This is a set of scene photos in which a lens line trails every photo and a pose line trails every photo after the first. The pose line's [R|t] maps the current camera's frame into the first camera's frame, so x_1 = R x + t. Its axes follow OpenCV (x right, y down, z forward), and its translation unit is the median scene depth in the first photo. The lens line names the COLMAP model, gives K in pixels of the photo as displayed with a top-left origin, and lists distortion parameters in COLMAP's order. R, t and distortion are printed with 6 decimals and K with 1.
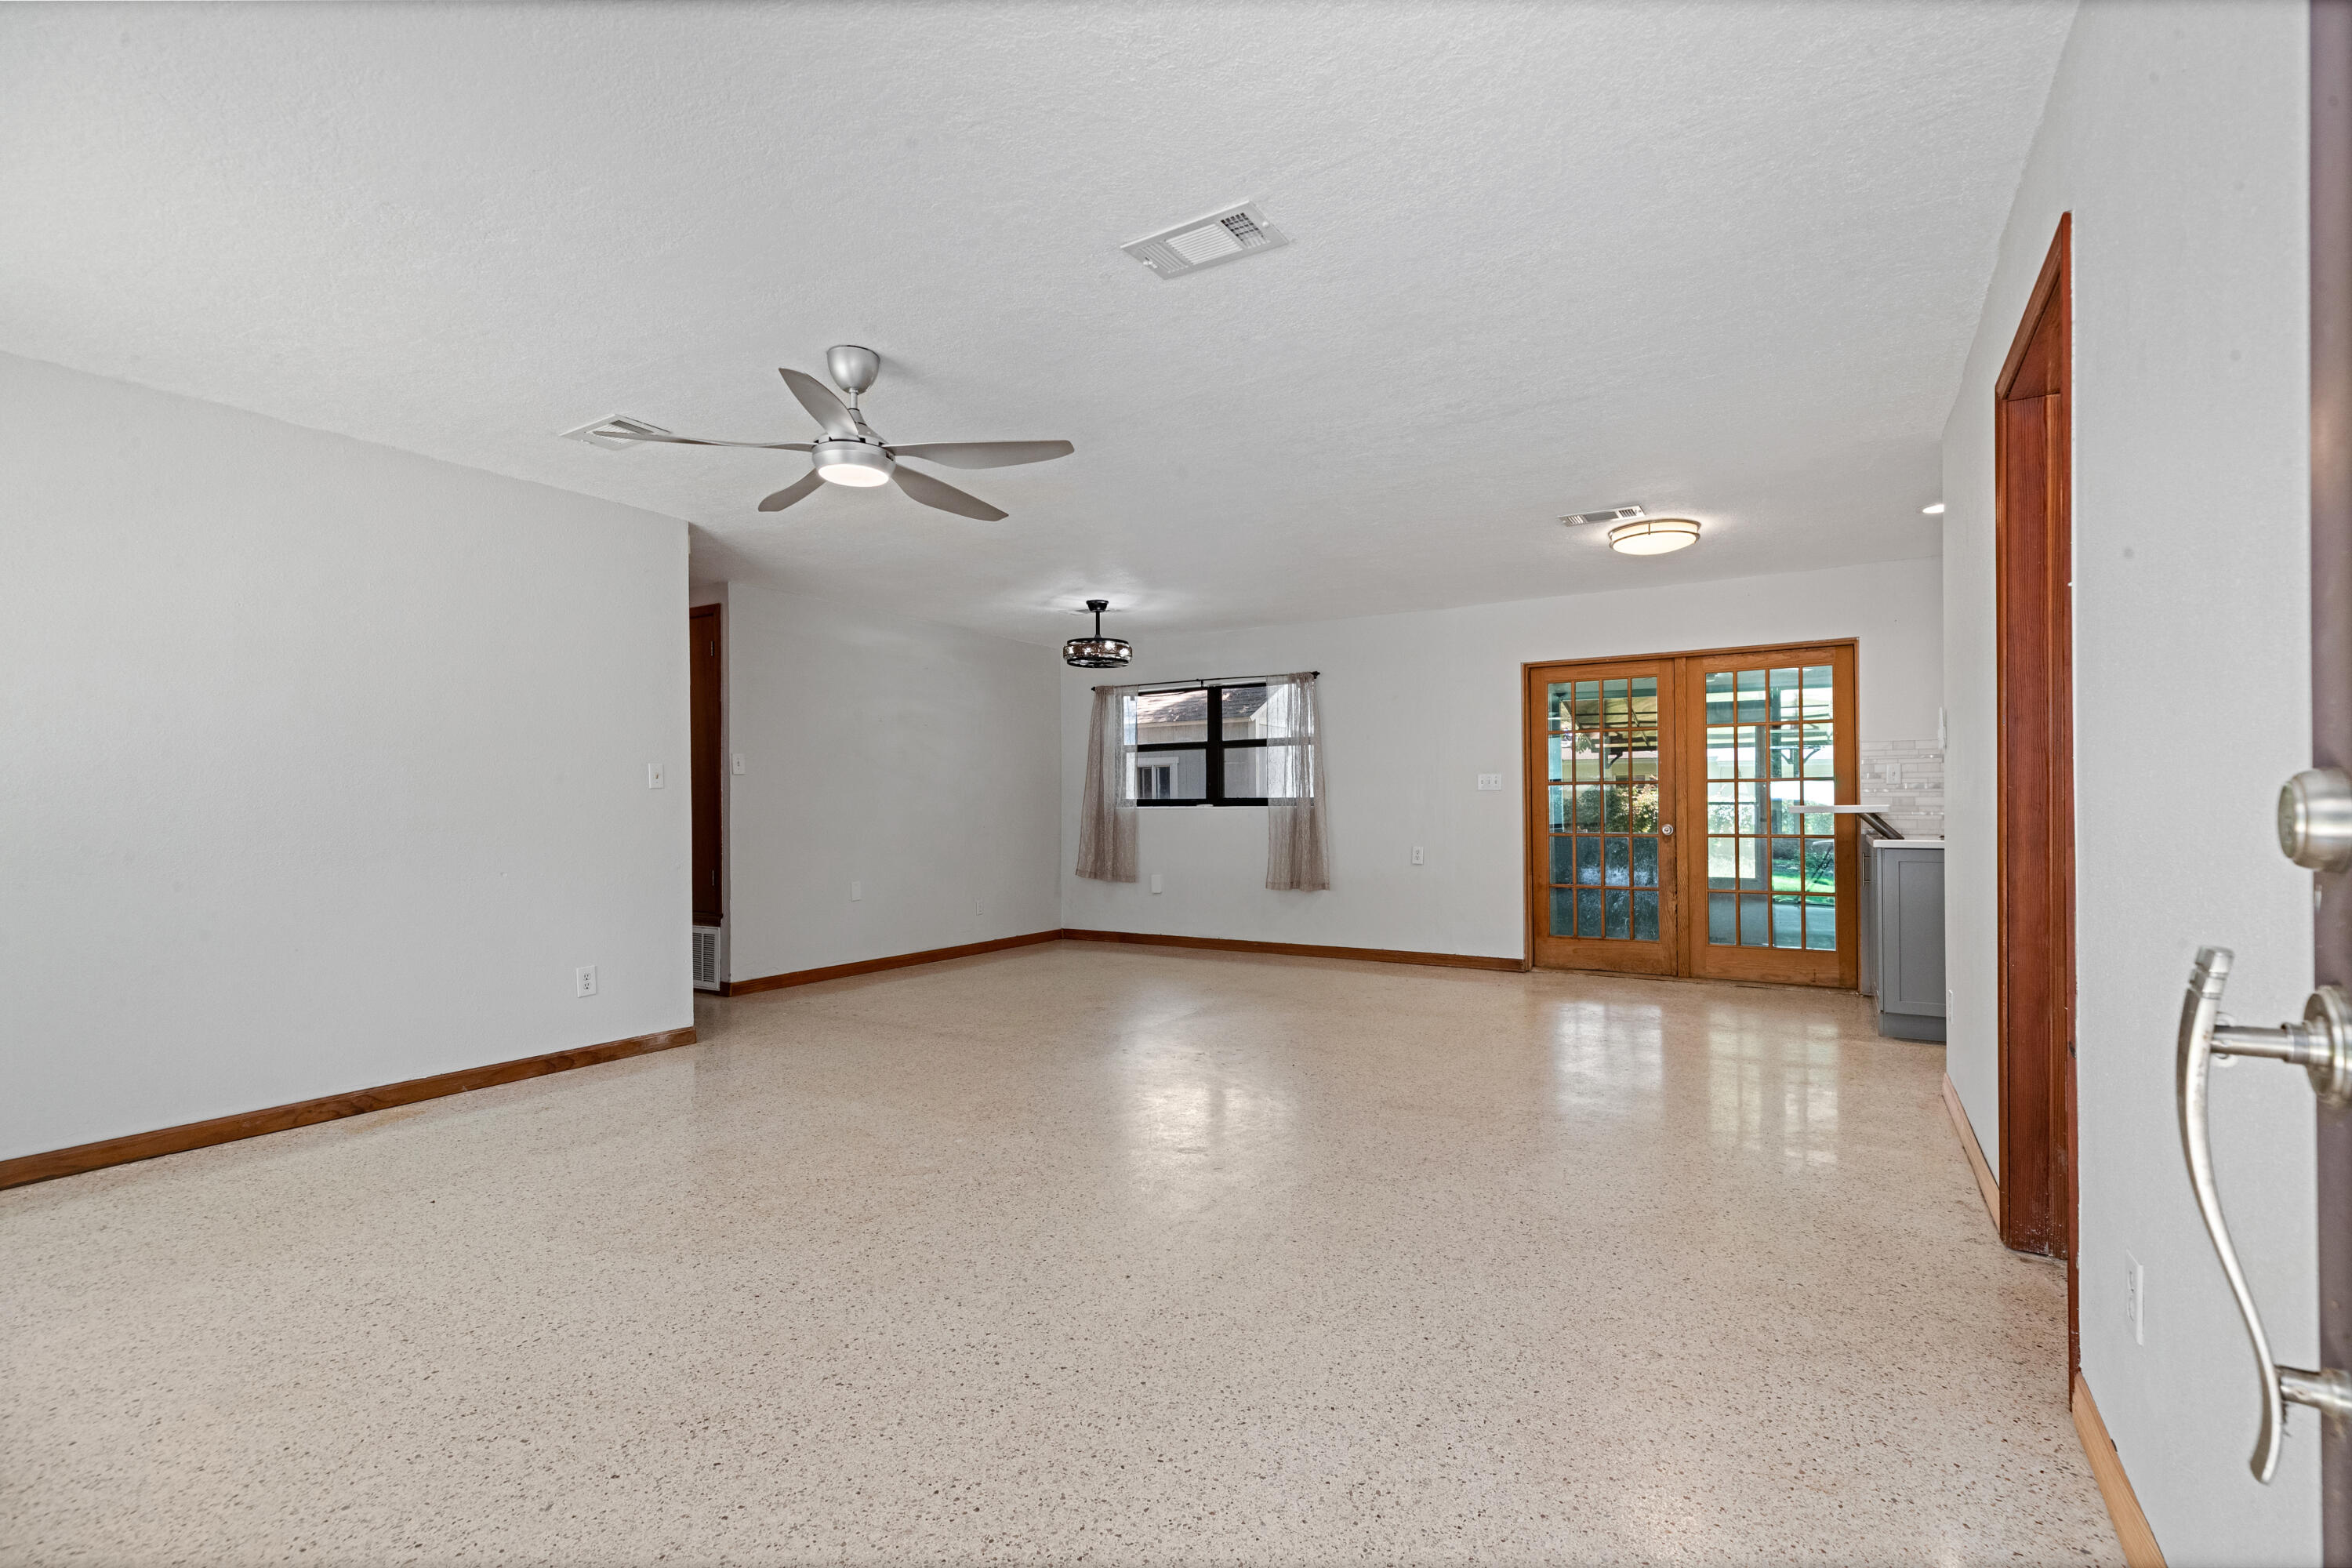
lens RADIAL K [[1057.8, 0, 1188.1], [0, 1057.8, 793.7], [0, 0, 1]] dist [0.009936, -0.000573]
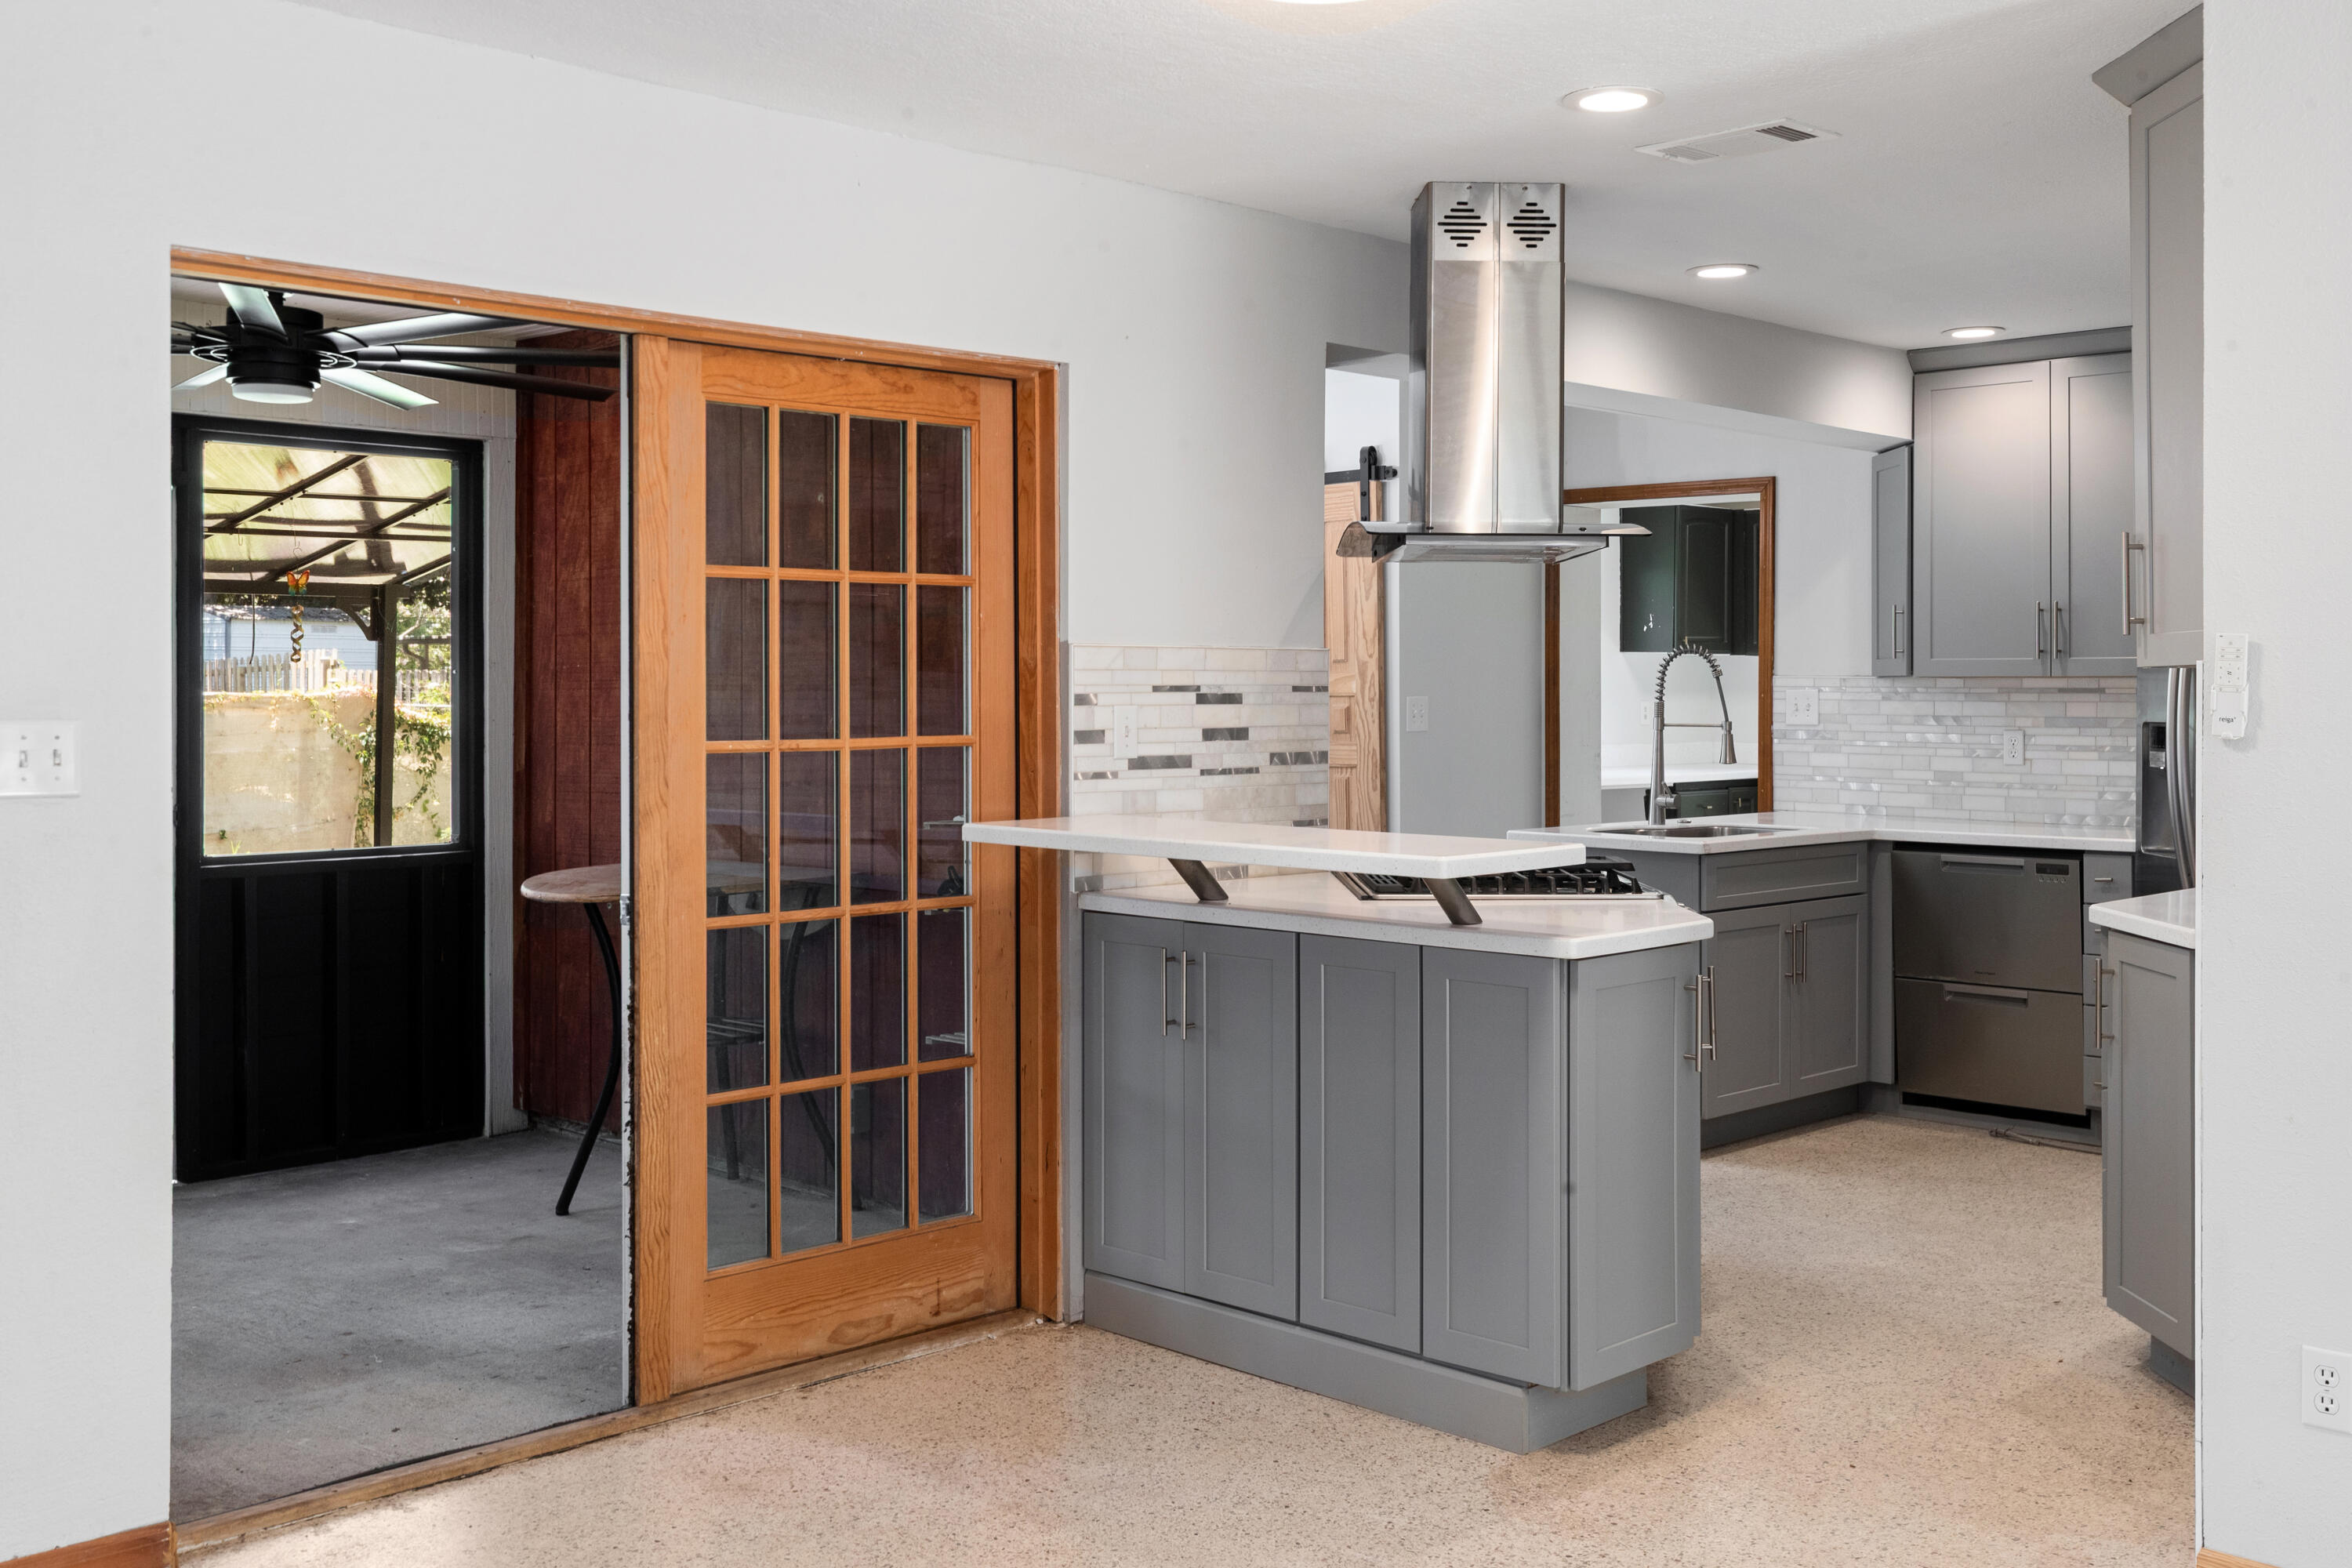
lens RADIAL K [[2296.8, 0, 1179.8], [0, 2296.8, 667.6], [0, 0, 1]] dist [-0.011579, 0.016330]
pose [[0.243898, 0.009655, 0.969753, -0.120056], [-0.015841, 0.999857, -0.005971, -0.031783], [-0.969671, -0.013906, 0.244016, 0.665205]]
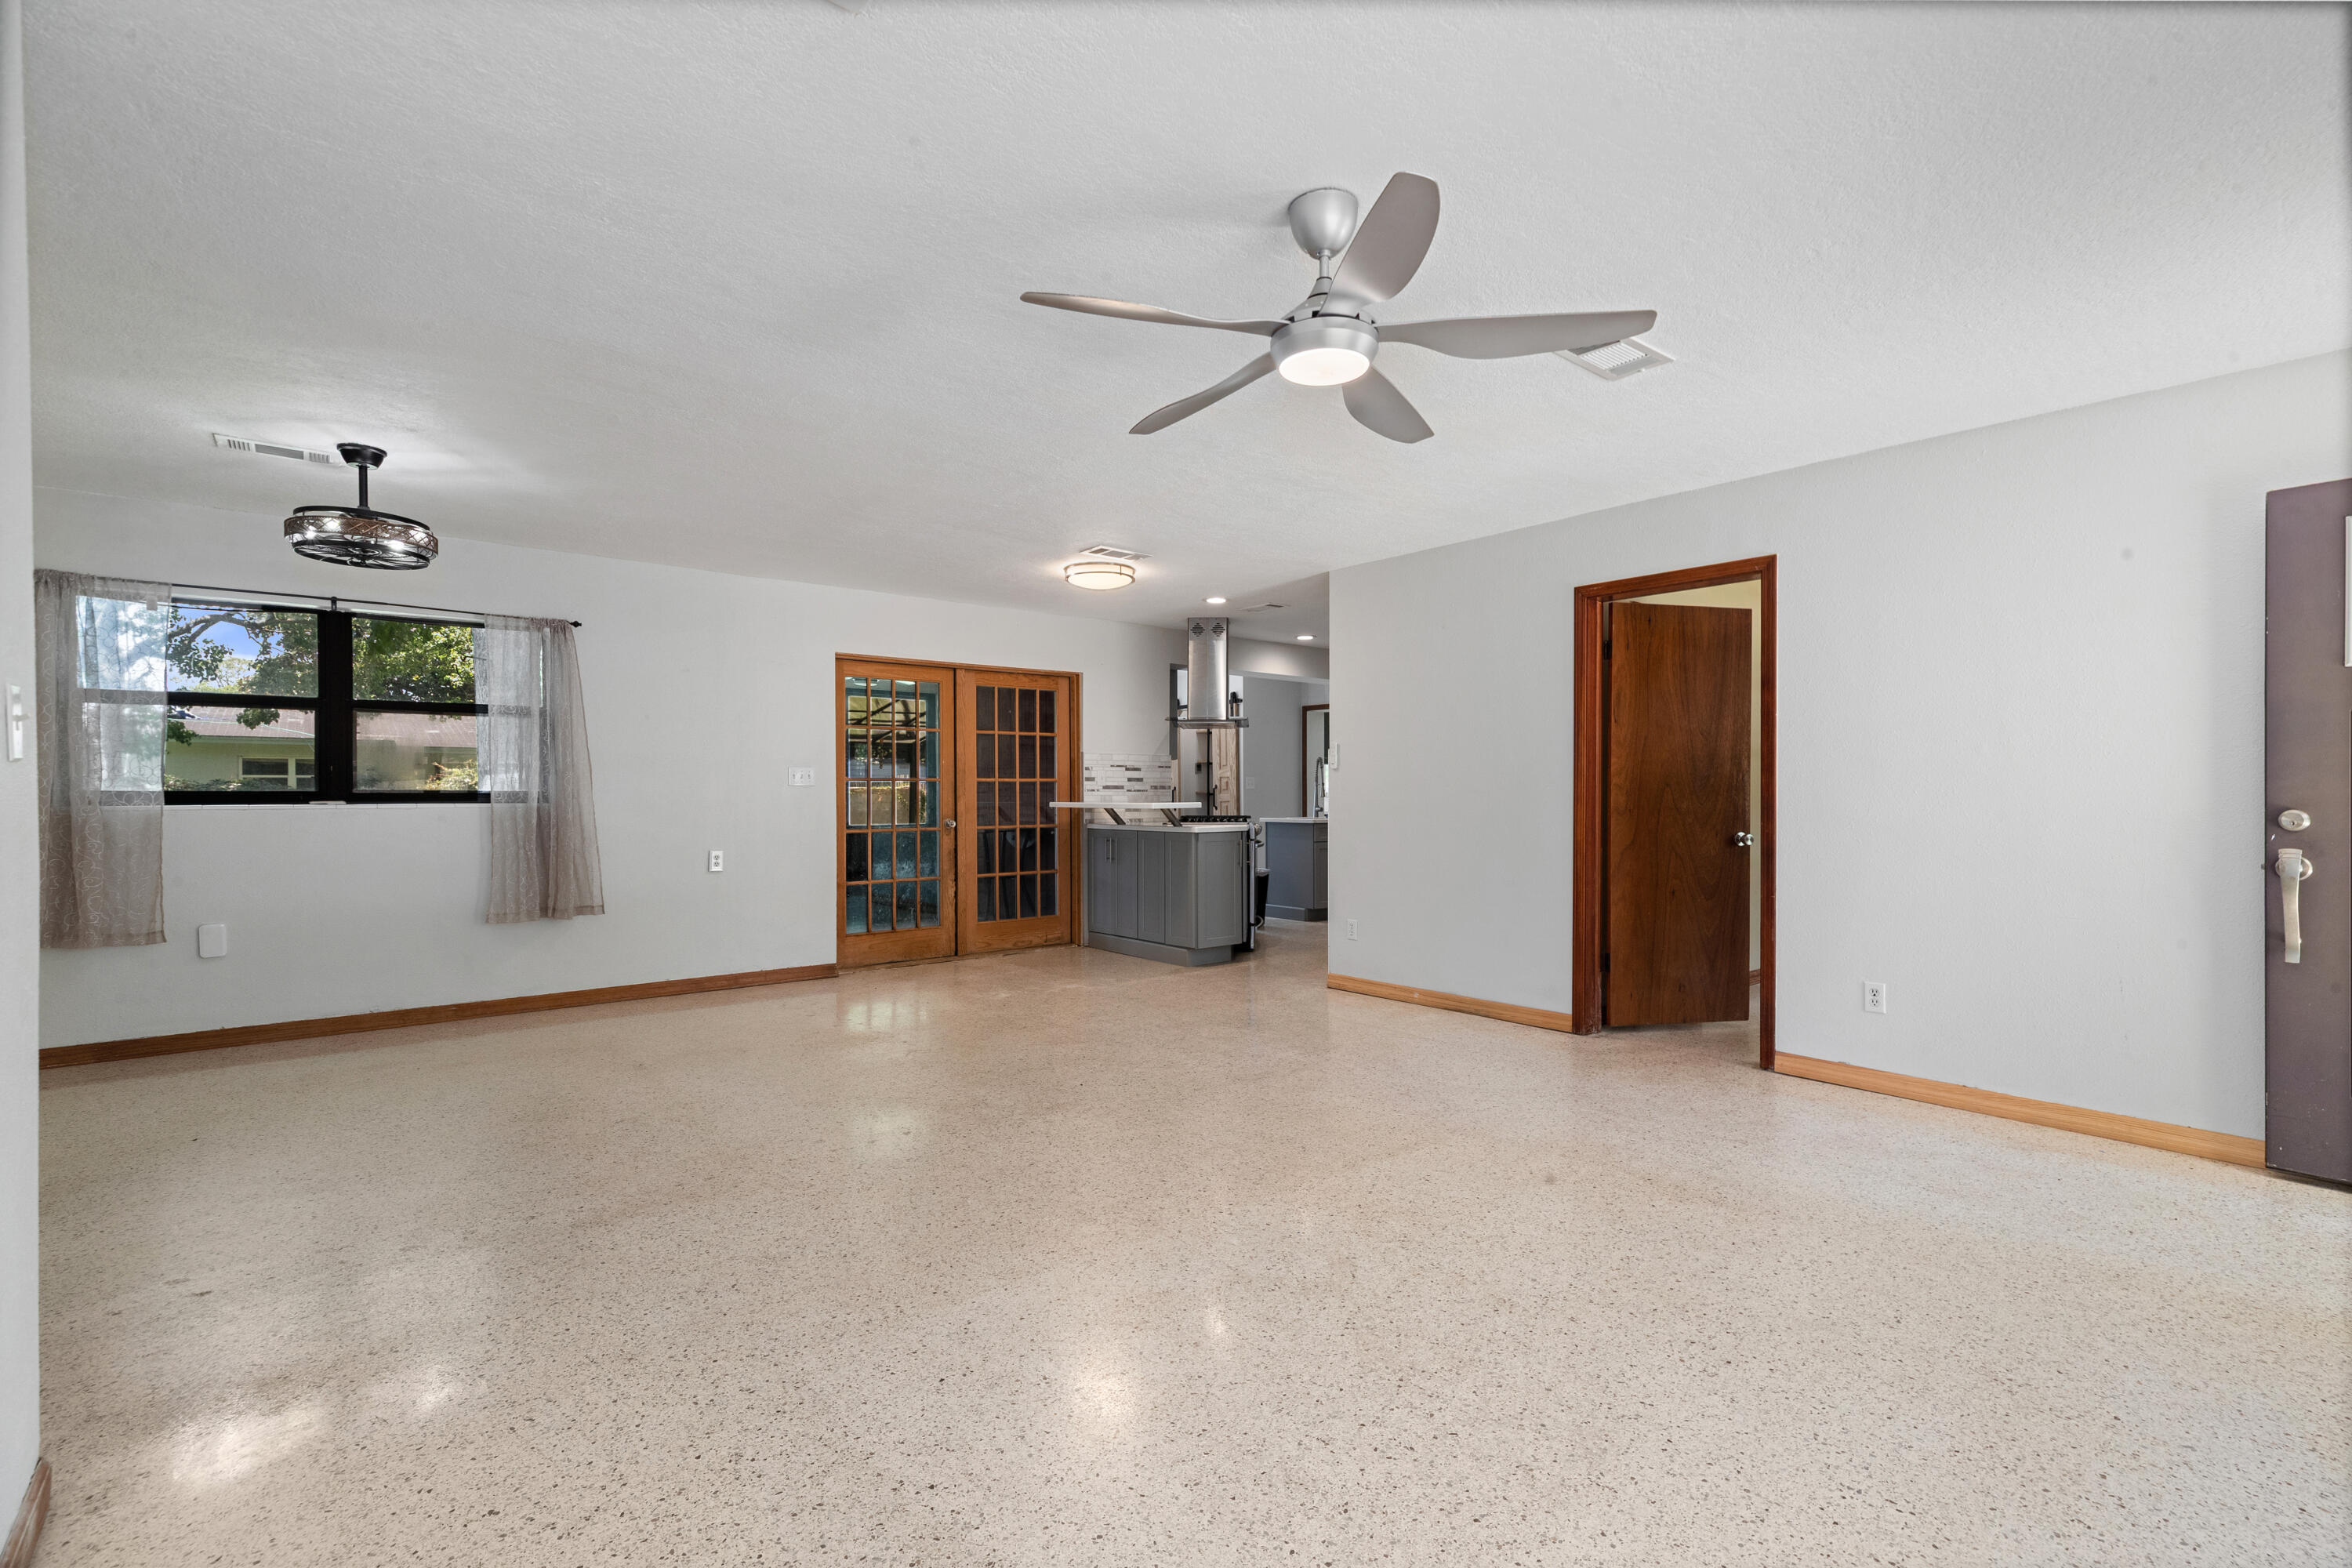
lens RADIAL K [[1057.8, 0, 1188.1], [0, 1057.8, 793.7], [0, 0, 1]] dist [0.009936, -0.000573]
pose [[0.337302, 0.003268, 0.941391, -0.476320], [-0.013282, 0.999911, 0.001288, -0.001610], [-0.941303, -0.012938, 0.337316, 0.382234]]
